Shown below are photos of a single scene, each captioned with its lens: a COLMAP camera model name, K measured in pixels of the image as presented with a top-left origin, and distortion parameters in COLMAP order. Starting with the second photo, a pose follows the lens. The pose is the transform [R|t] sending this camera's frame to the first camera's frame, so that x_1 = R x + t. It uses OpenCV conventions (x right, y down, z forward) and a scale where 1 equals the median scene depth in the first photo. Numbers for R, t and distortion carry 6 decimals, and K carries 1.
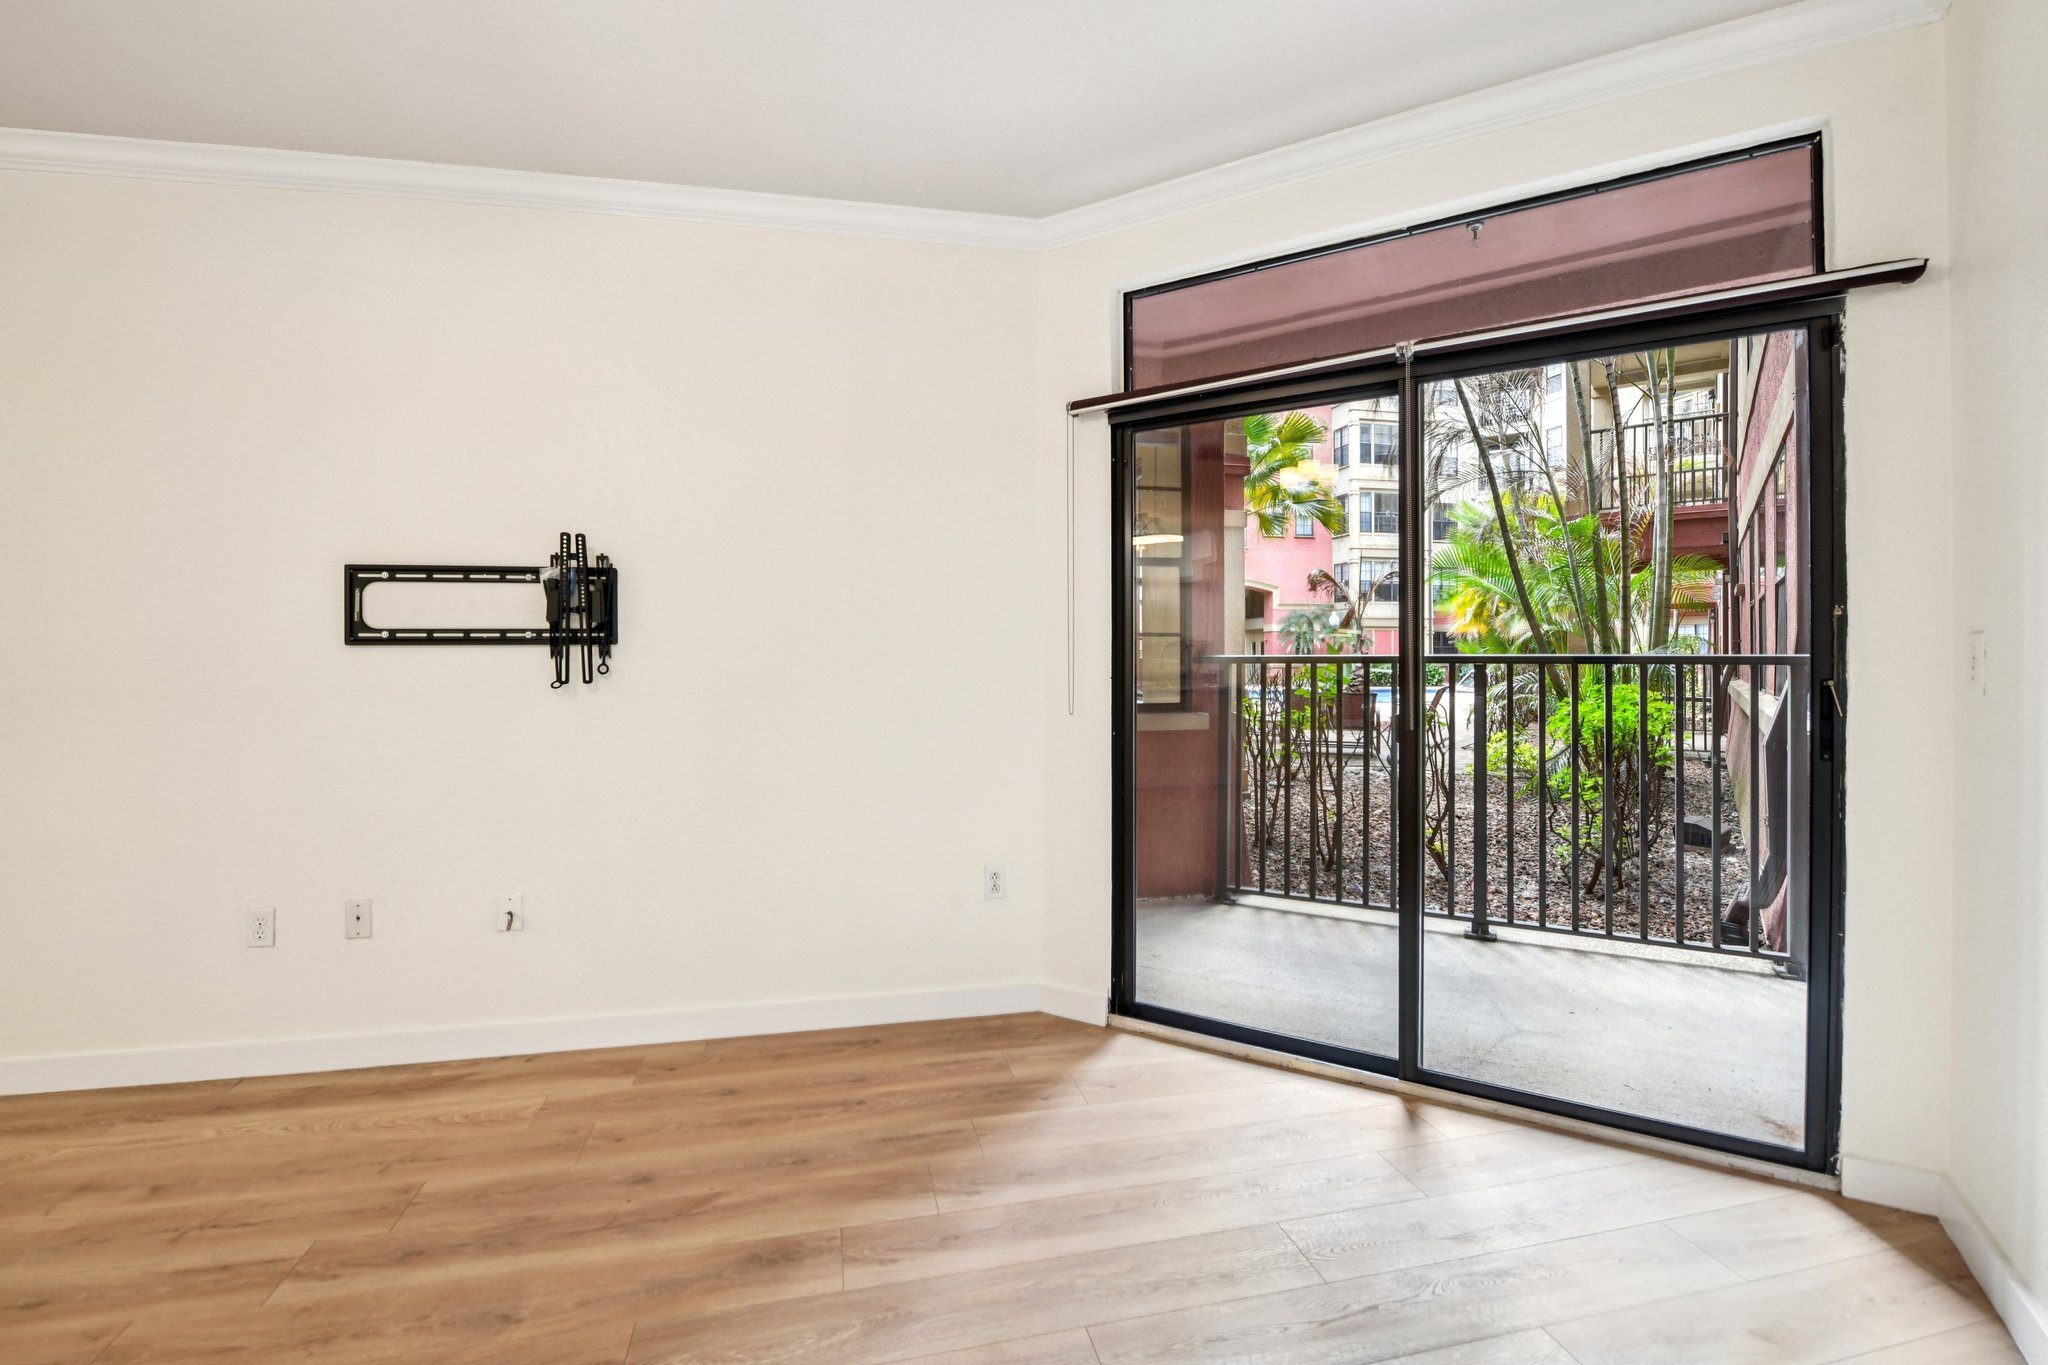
lens RADIAL K [[920.2, 0, 1020.3], [0, 920.2, 668.7], [0, 0, 1]] dist [-0.020022, -0.000816]
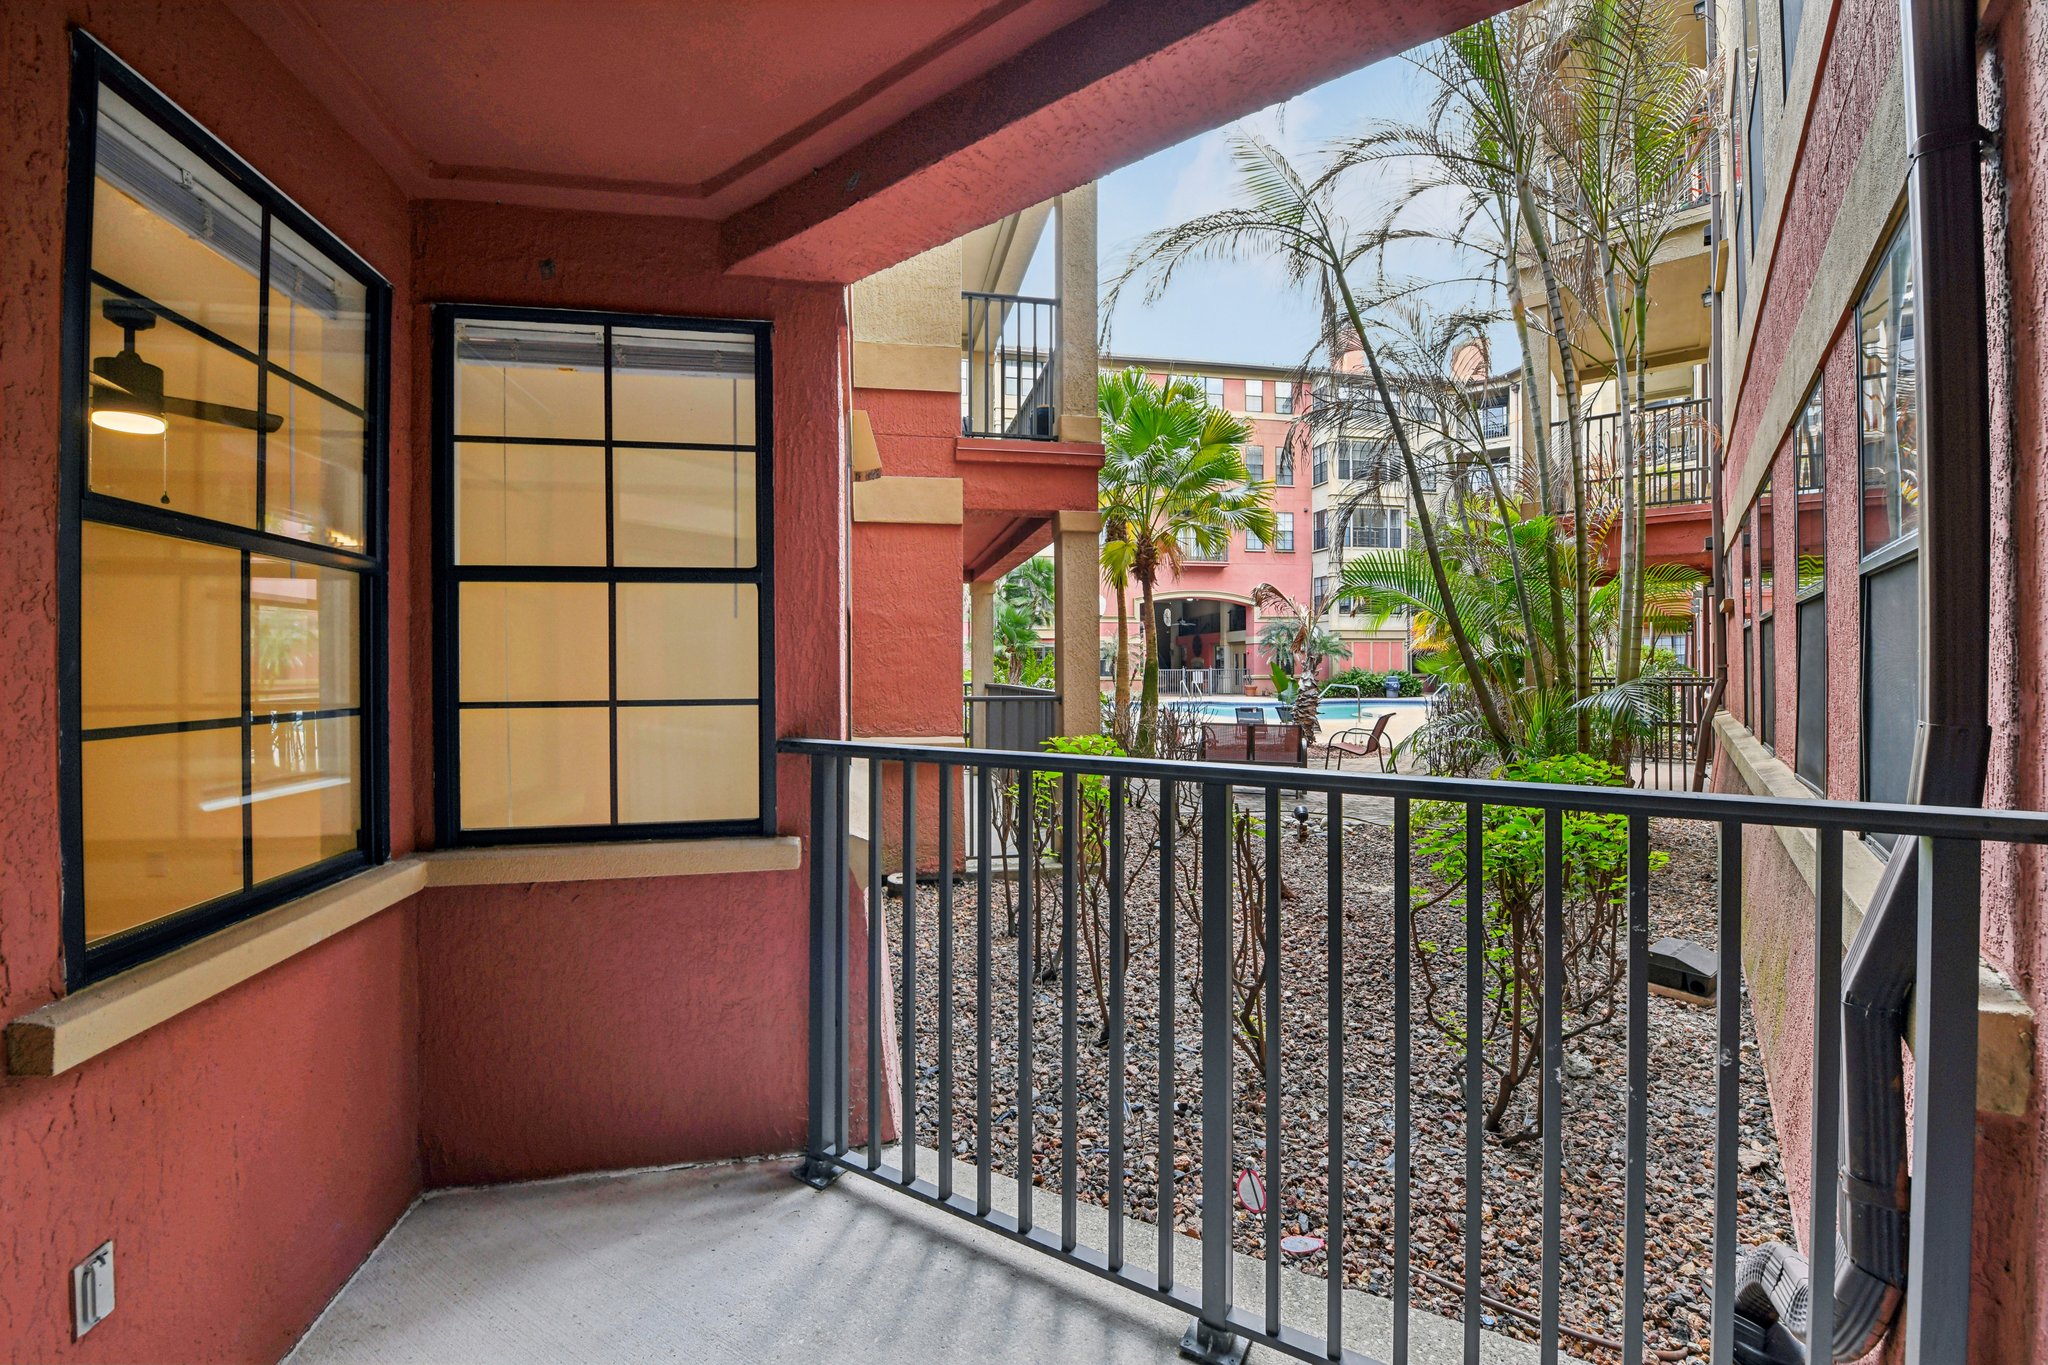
lens RADIAL K [[835.4, 0, 1023.5], [0, 835.4, 671.6], [0, 0, 1]] dist [-0.009520, -0.006851]
pose [[0.999660, -0.002890, -0.025917, 0.564471], [0.002798, 0.999990, -0.003609, -0.085838], [0.025927, 0.003535, 0.999658, 0.766180]]
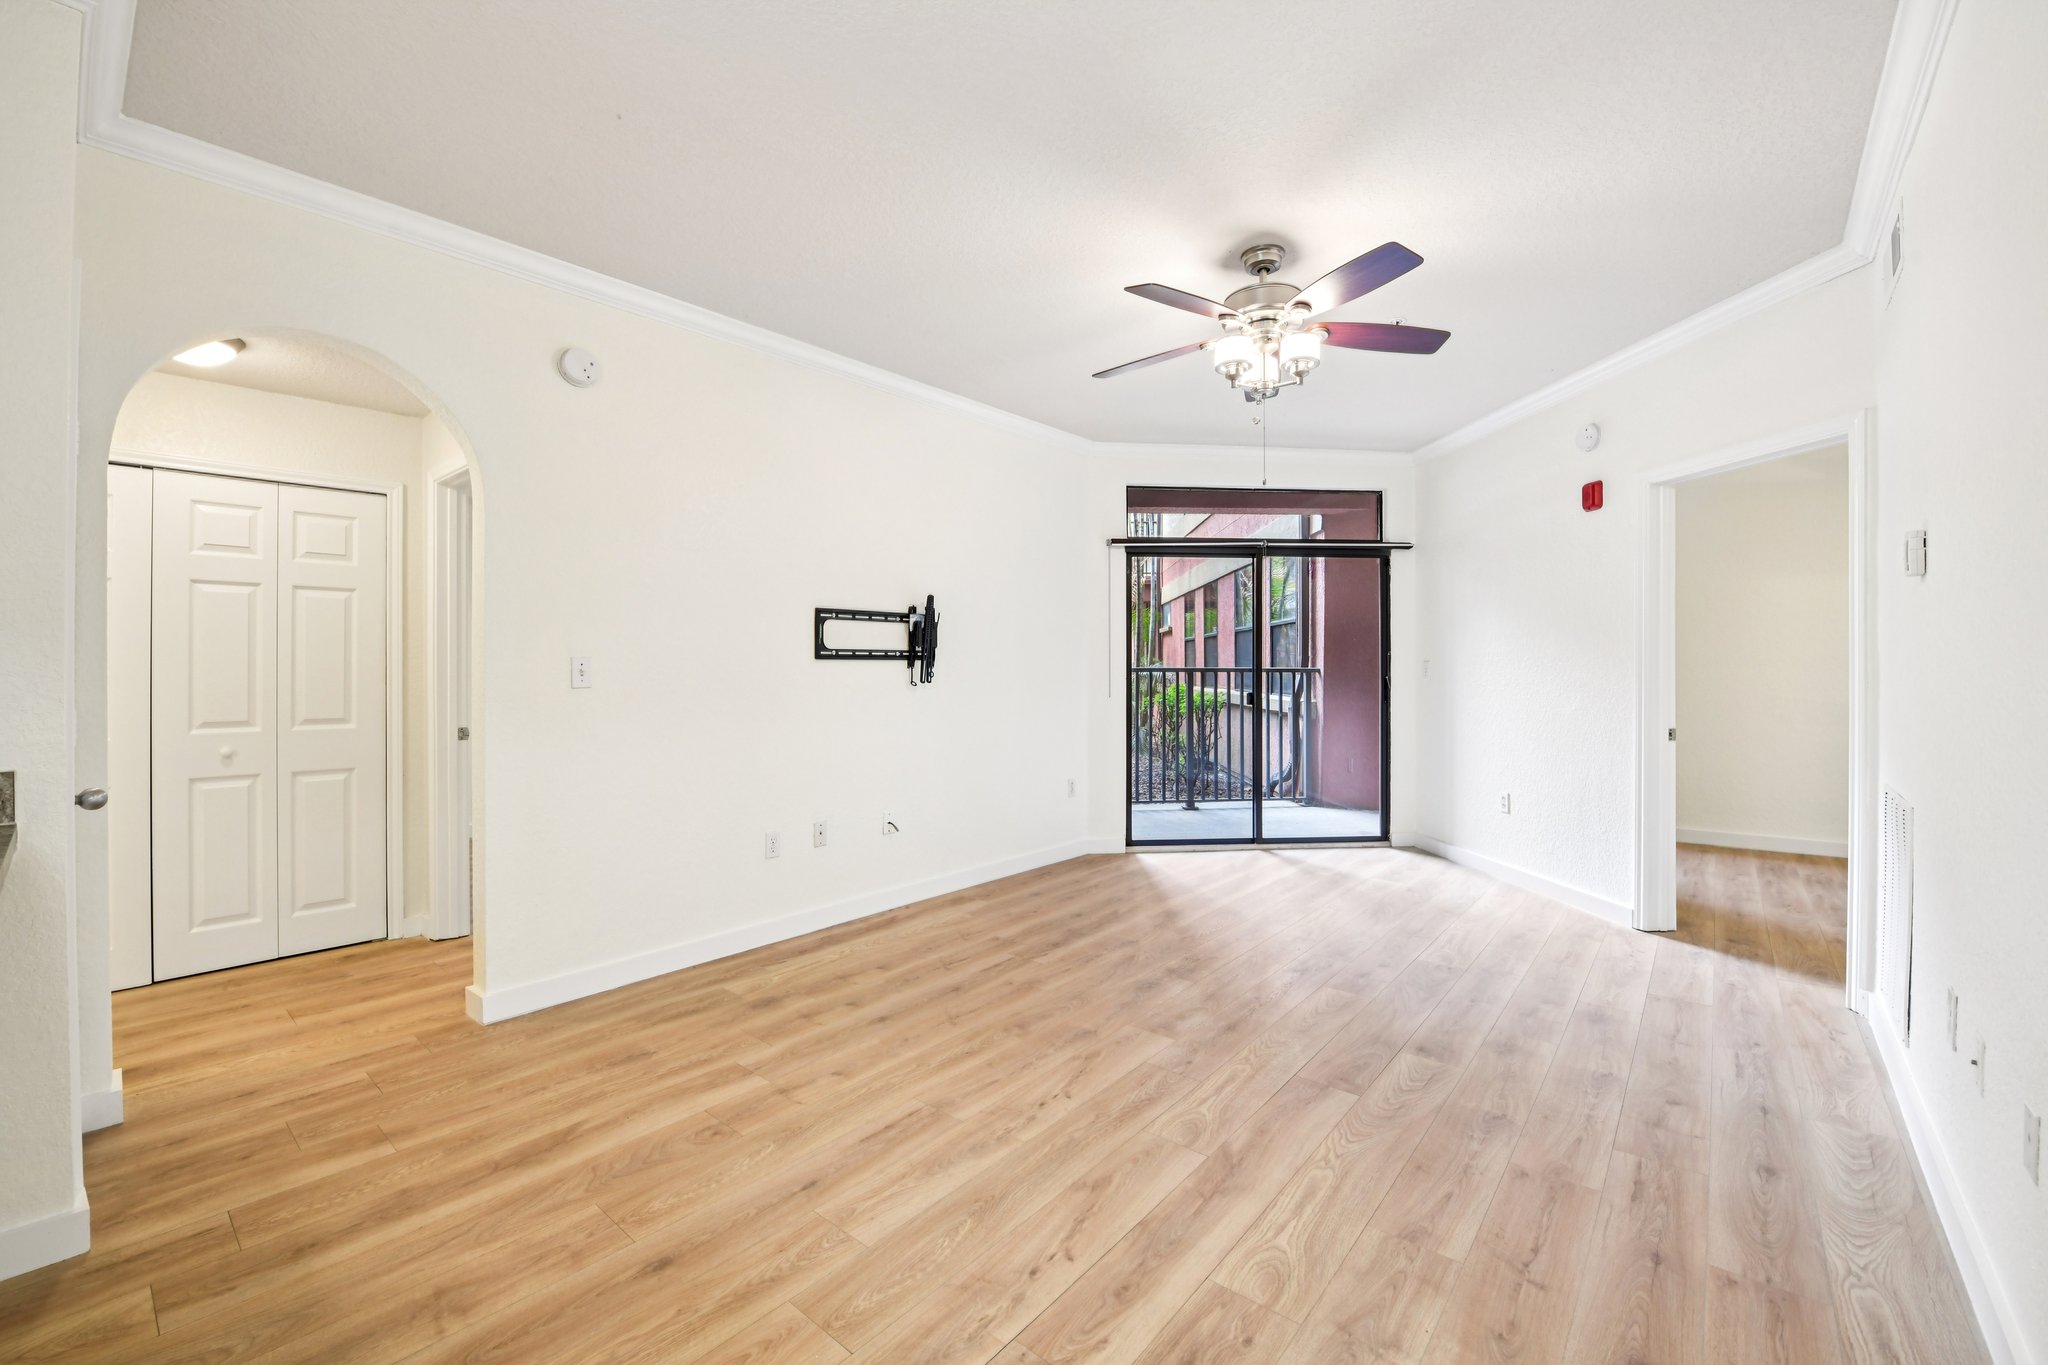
lens RADIAL K [[857.8, 0, 1068.2], [0, 857.8, 676.8], [0, 0, 1]] dist [-0.001658, -0.000137]
pose [[0.776940, -0.002725, 0.629569, -1.274072], [0.001491, 0.999996, 0.002487, 0.001451], [-0.629573, -0.000994, 0.776940, -0.403019]]
